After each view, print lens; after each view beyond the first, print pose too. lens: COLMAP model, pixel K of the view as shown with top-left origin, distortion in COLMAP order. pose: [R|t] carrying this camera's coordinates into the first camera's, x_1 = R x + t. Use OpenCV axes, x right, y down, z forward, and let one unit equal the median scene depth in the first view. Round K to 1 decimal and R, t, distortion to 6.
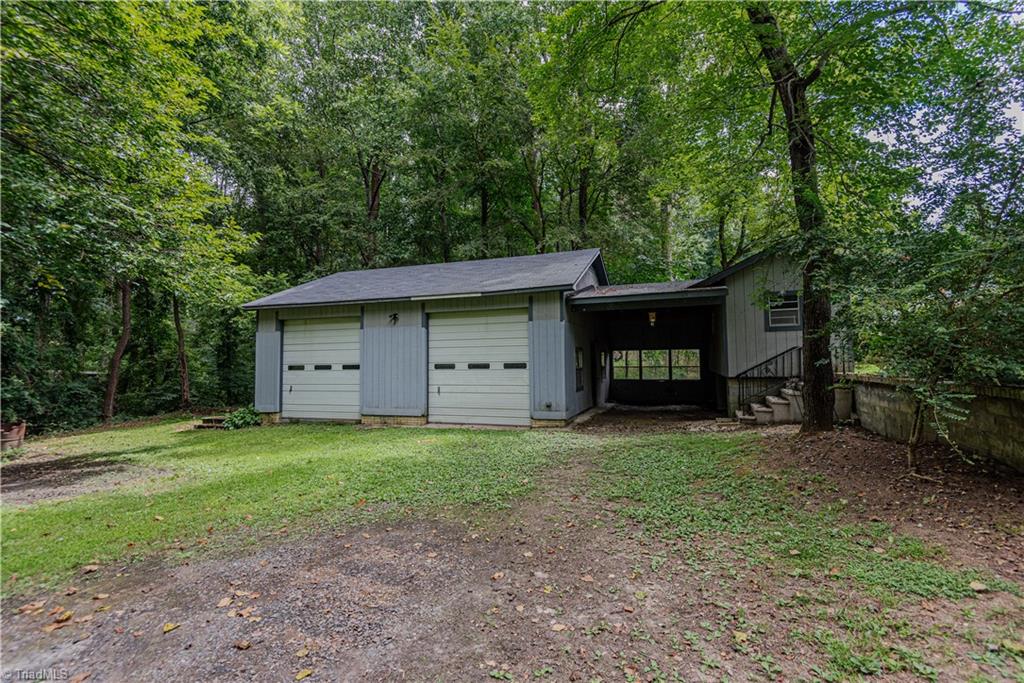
lens RADIAL K [[468.1, 0, 512.3], [0, 468.1, 344.4], [0, 0, 1]] dist [0.010287, -0.006963]
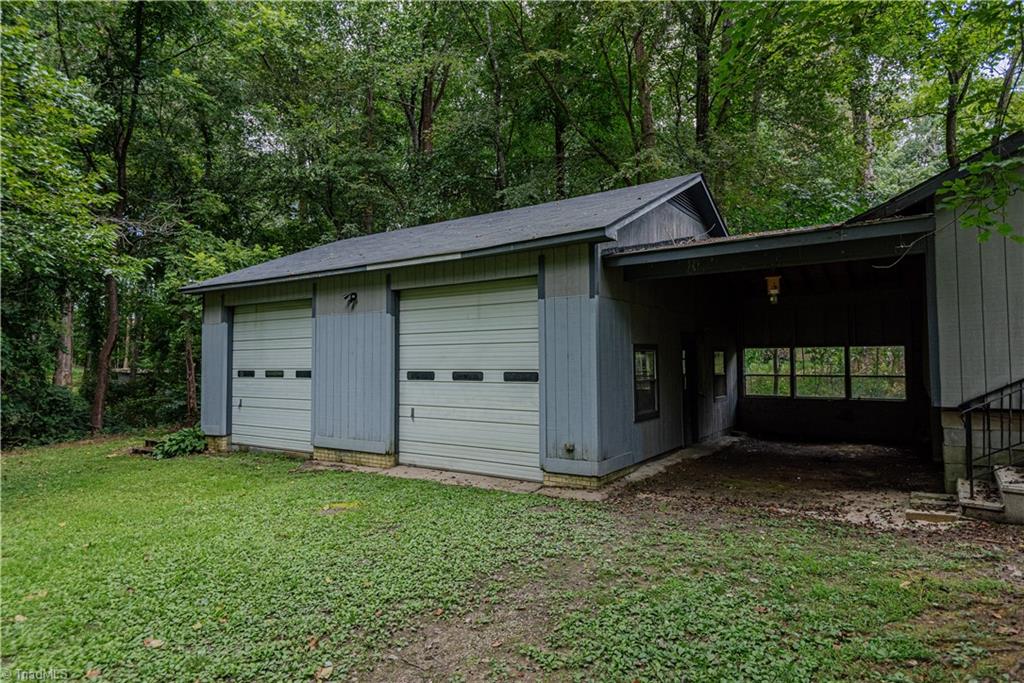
lens RADIAL K [[585.6, 0, 511.4], [0, 585.6, 341.0], [0, 0, 1]] dist [0.014020, -0.001801]
pose [[0.967242, -0.004003, -0.253826, 0.168516], [0.005540, 0.999970, 0.005343, -0.002390], [0.253797, -0.006574, 0.967235, 0.274405]]
